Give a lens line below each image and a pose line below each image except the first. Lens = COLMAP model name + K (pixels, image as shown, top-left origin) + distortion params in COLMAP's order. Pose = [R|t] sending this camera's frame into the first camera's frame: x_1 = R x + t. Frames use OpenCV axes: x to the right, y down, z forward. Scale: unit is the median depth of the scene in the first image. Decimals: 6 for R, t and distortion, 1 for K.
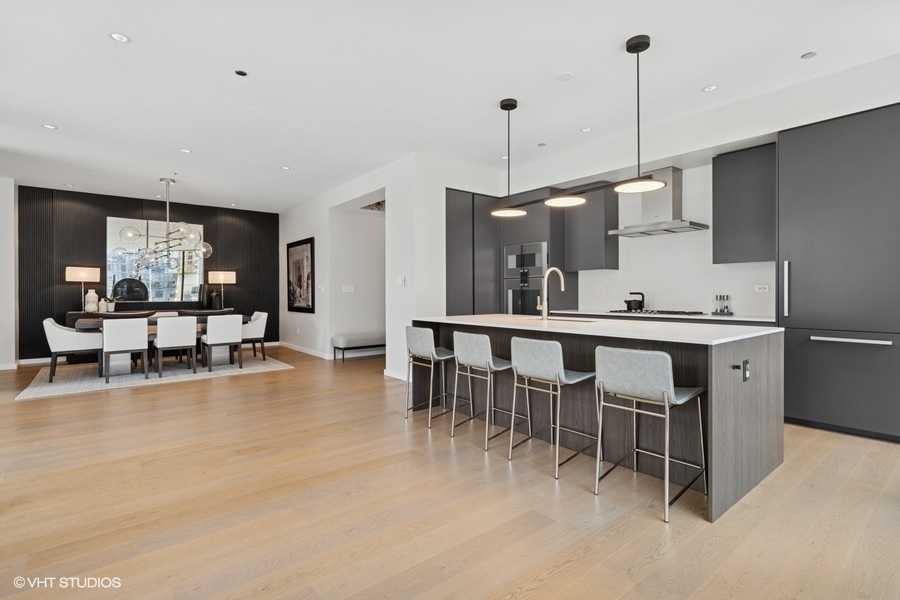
lens RADIAL K [[430.2, 0, 447.1], [0, 430.2, 299.6], [0, 0, 1]] dist [-0.006000, 0.000253]
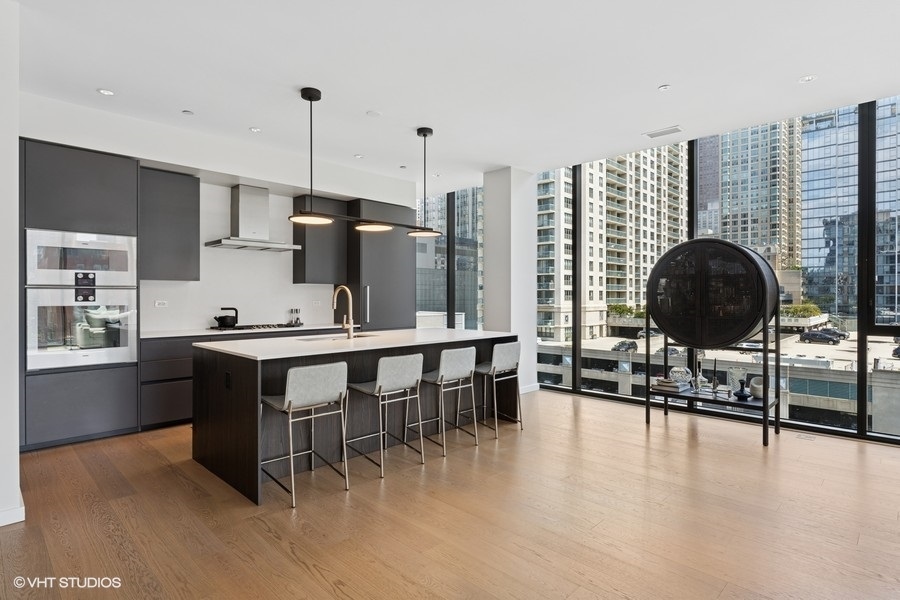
lens RADIAL K [[476.7, 0, 459.2], [0, 476.7, 295.9], [0, 0, 1]] dist [0.018821, -0.000044]
pose [[-0.124411, 0.002236, 0.992228, -0.735265], [0.017710, 0.999843, -0.000032, -0.038495], [-0.992073, 0.017568, -0.124431, 0.719697]]
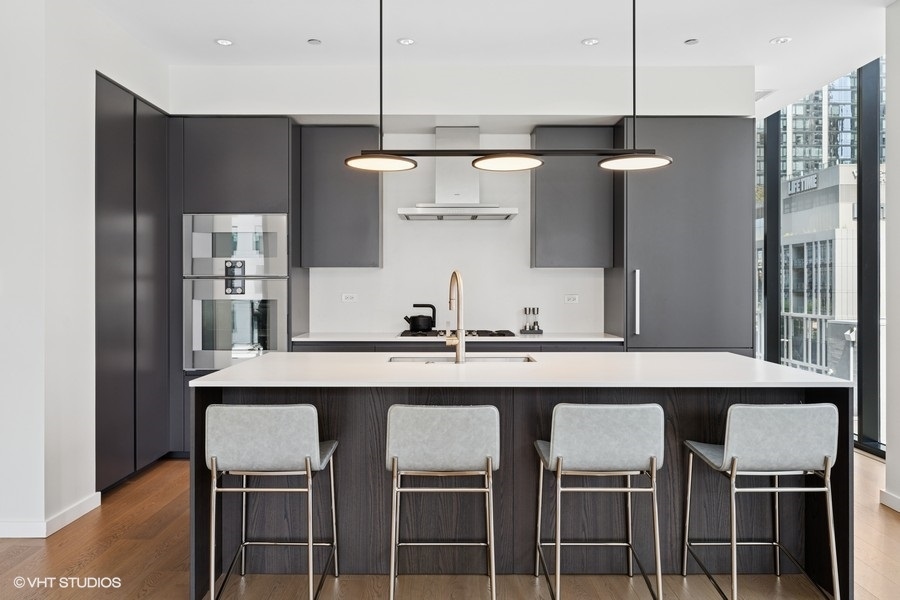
lens RADIAL K [[712.9, 0, 450.7], [0, 712.9, 262.8], [0, 0, 1]] dist [0.028414, -0.023732]
pose [[0.638117, 0.025790, 0.769508, -0.408029], [0.013733, 0.998899, -0.044866, -0.034837], [-0.769817, 0.039197, 0.637060, 0.321647]]
